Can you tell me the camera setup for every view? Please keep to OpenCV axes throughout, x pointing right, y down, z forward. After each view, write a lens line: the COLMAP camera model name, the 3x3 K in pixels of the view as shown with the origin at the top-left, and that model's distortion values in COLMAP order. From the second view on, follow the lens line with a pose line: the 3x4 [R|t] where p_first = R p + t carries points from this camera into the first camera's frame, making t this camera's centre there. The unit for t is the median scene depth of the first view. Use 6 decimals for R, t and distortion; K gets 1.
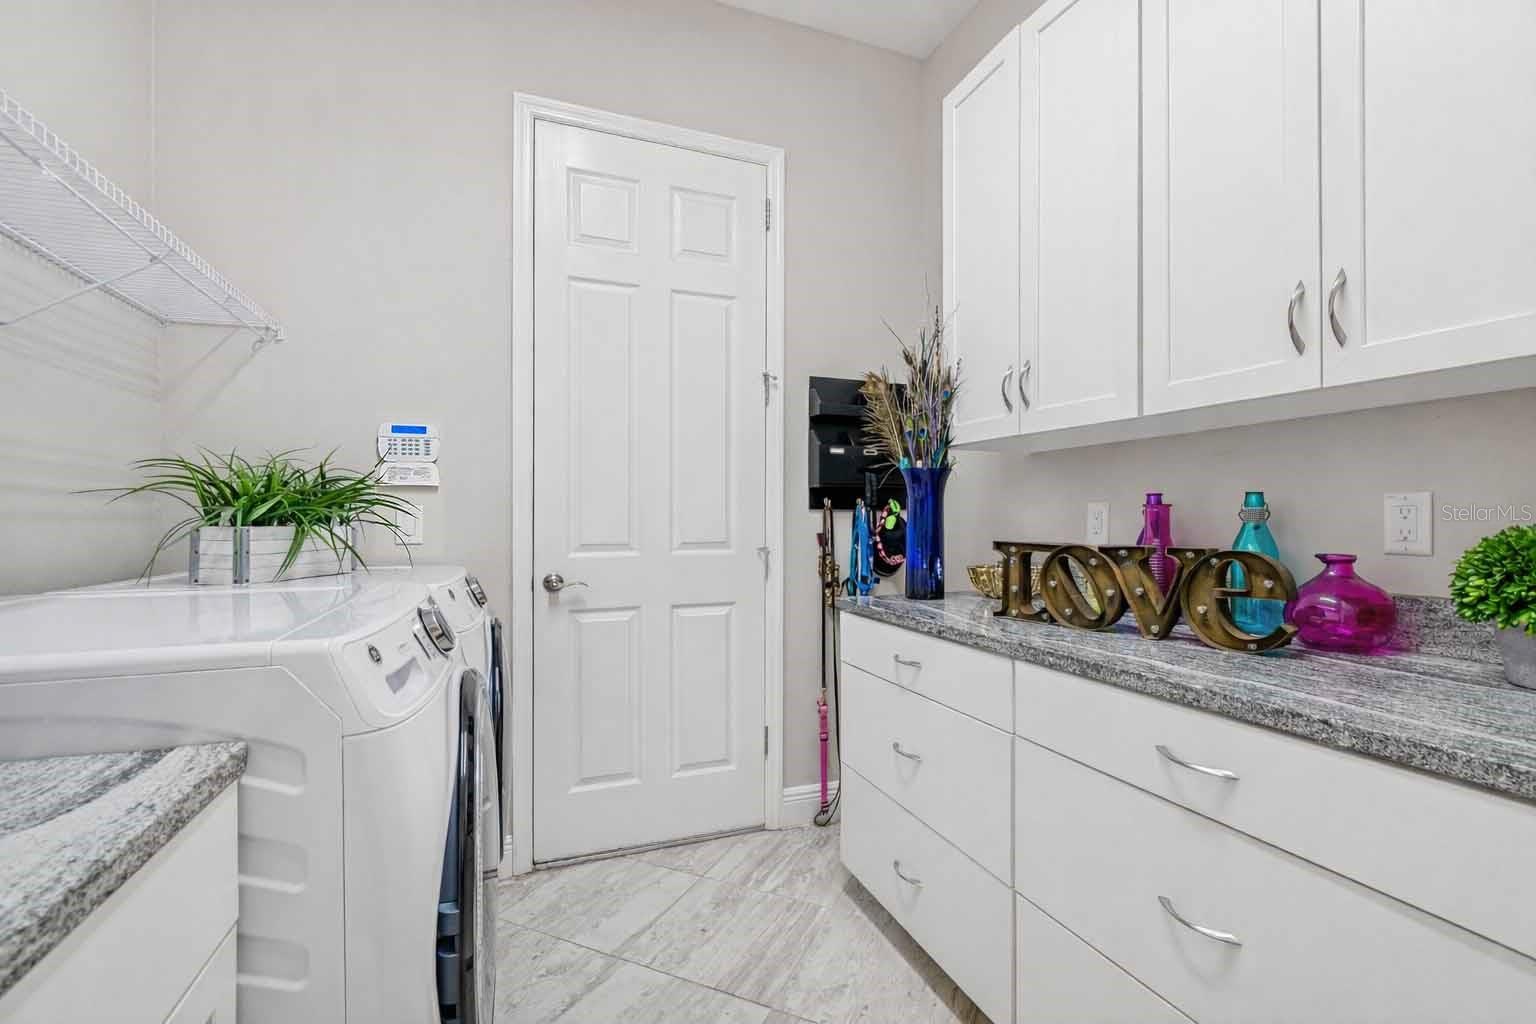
lens RADIAL K [[674.8, 0, 773.6], [0, 674.8, 512.9], [0, 0, 1]] dist [0.001119, 0.000736]
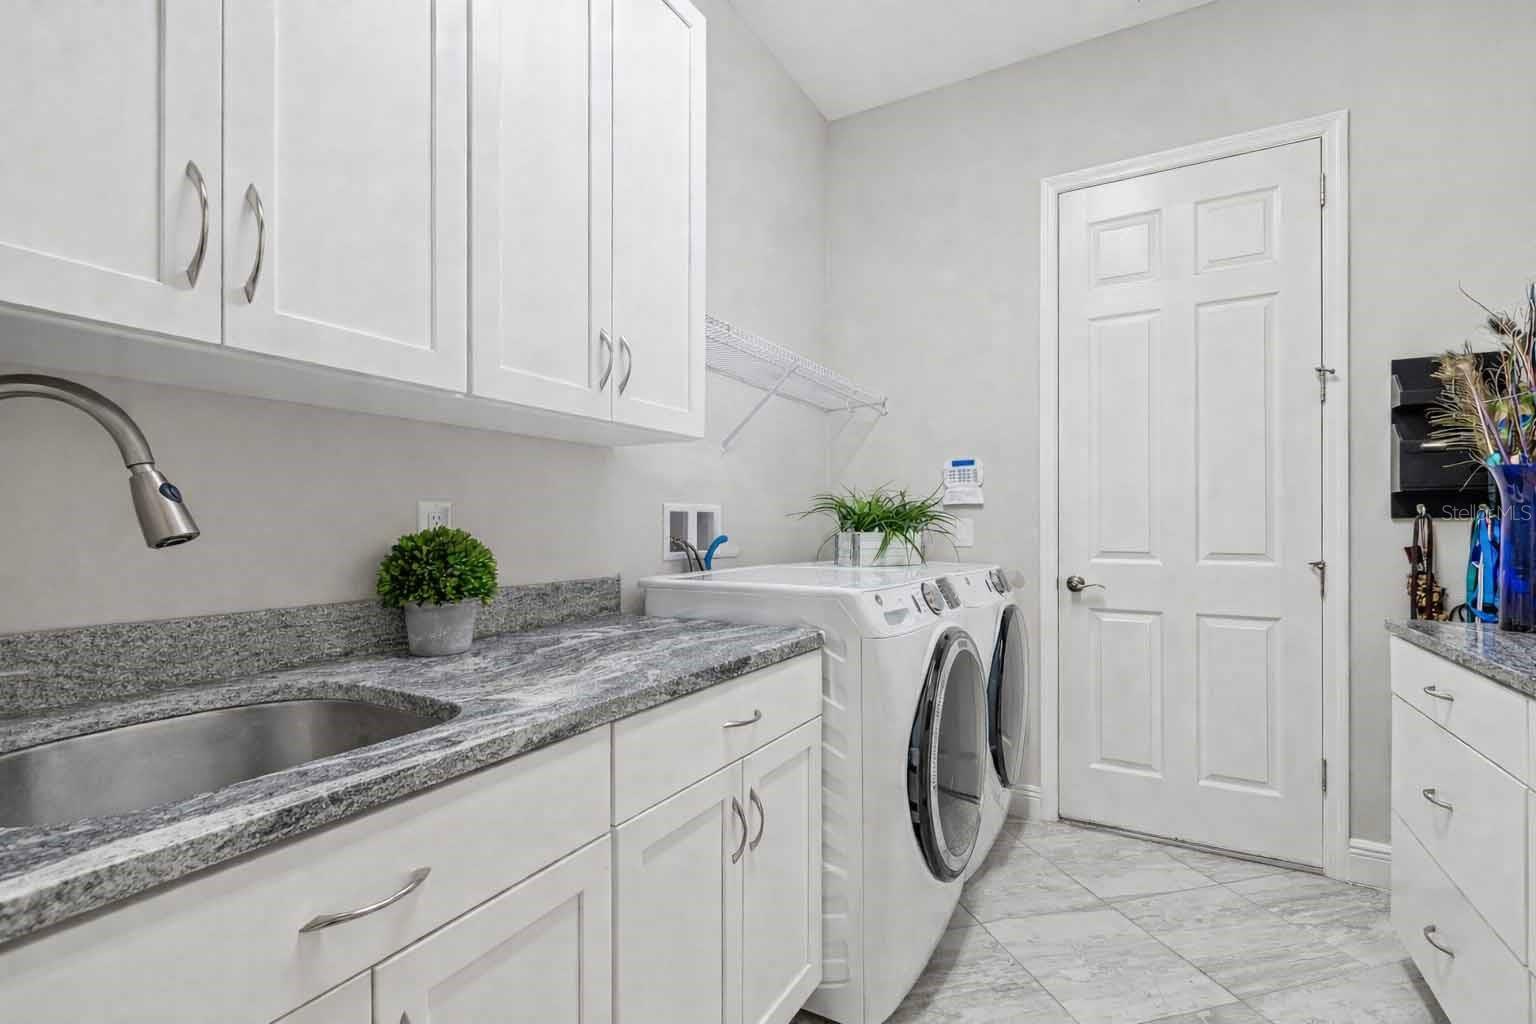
lens RADIAL K [[674.8, 0, 766.2], [0, 674.8, 522.8], [0, 0, 1]] dist [0.001119, 0.000736]
pose [[0.628181, -0.005109, -0.778051, 0.251087], [0.003543, 0.999987, -0.003706, 0.001009], [0.778059, -0.000429, 0.628190, -0.156341]]
